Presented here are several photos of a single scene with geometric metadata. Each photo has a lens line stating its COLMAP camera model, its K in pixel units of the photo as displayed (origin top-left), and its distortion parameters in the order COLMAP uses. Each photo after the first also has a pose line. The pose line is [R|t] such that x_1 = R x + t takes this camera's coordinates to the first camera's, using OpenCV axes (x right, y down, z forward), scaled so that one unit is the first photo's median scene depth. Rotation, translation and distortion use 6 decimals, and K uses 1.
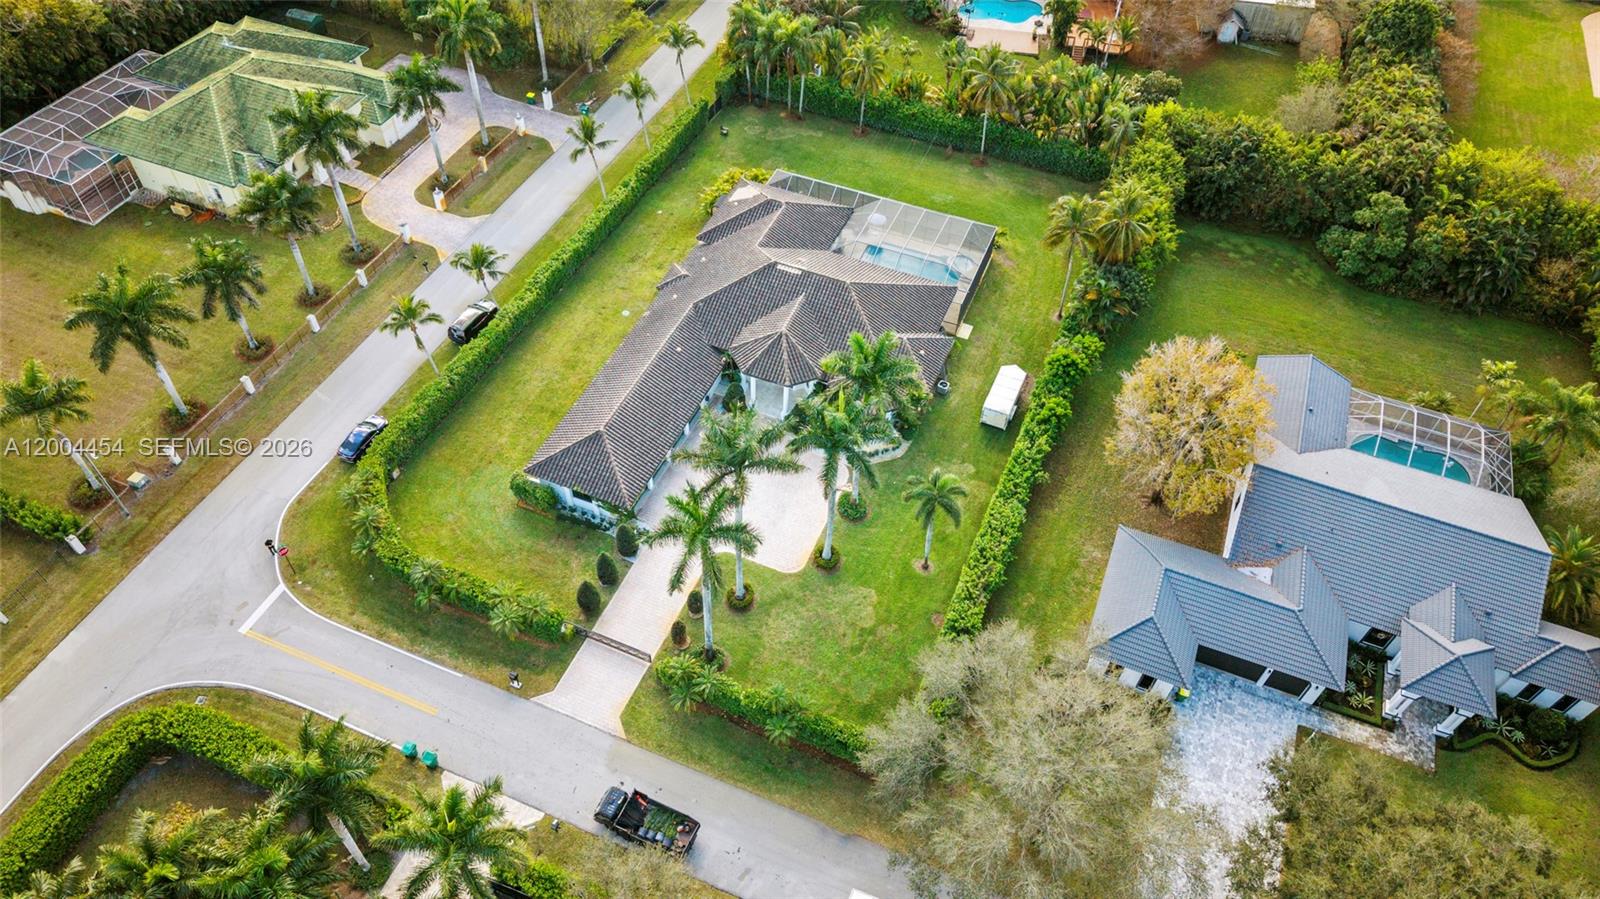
lens RADIAL K [[1066.3, 0, 801.6], [0, 1066.3, 459.8], [0, 0, 1]] dist [0.042801, -0.048676]
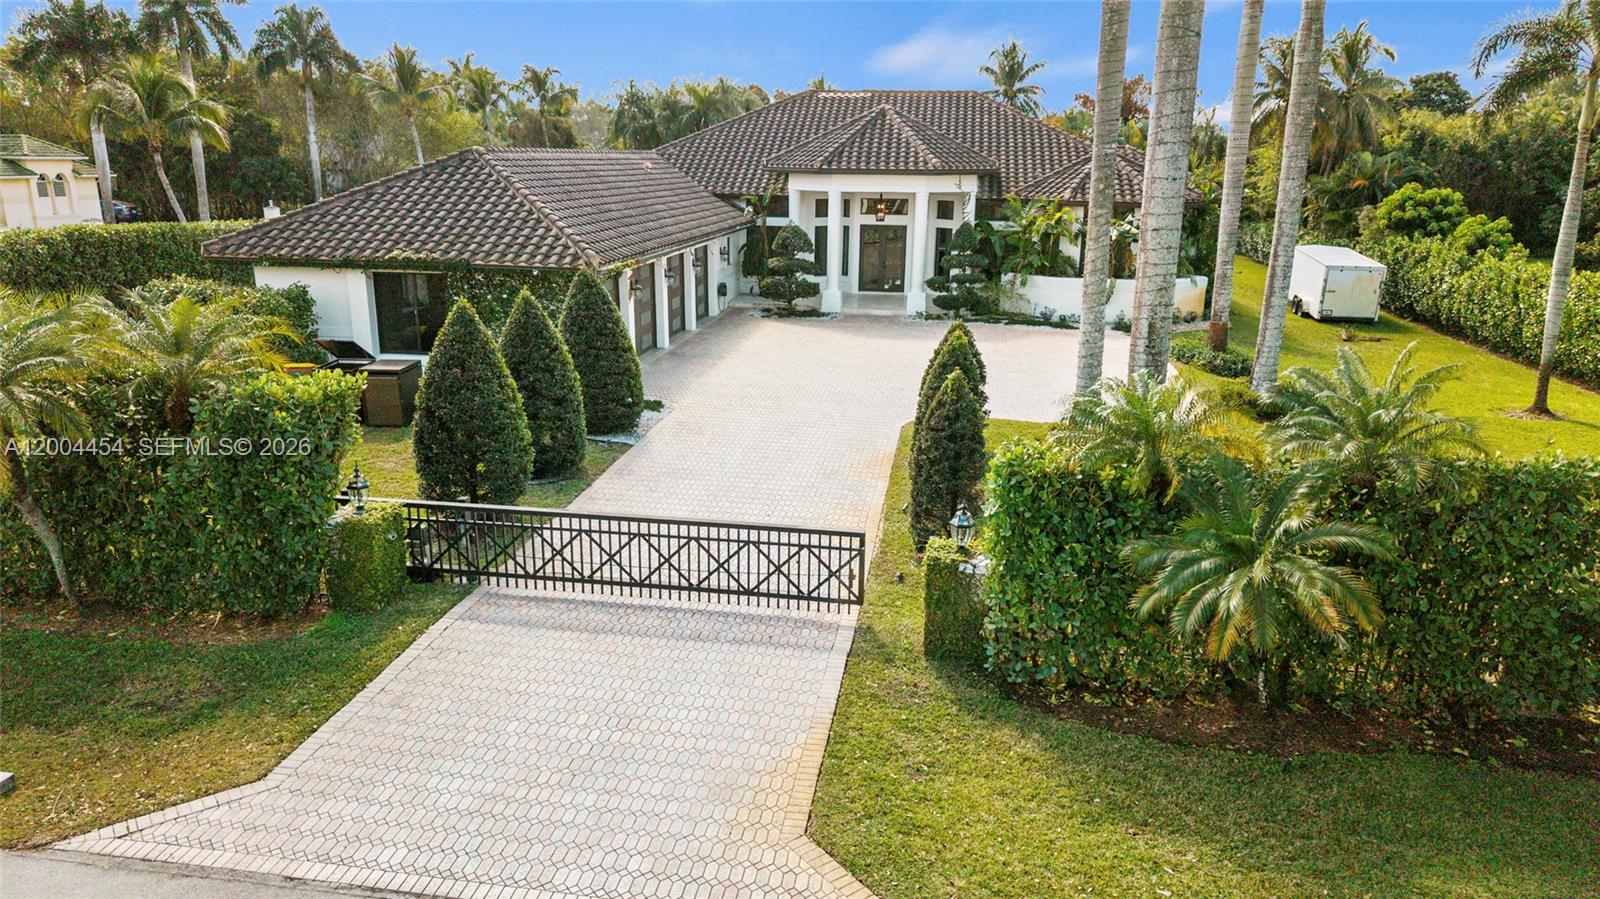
lens RADIAL K [[1066.3, 0, 801.6], [0, 1066.3, 459.8], [0, 0, 1]] dist [0.042801, -0.048676]
pose [[0.971129, -0.085766, 0.222604, -0.159116], [0.193345, 0.829570, -0.523861, 0.220502], [-0.139736, 0.551776, 0.822202, 0.710353]]
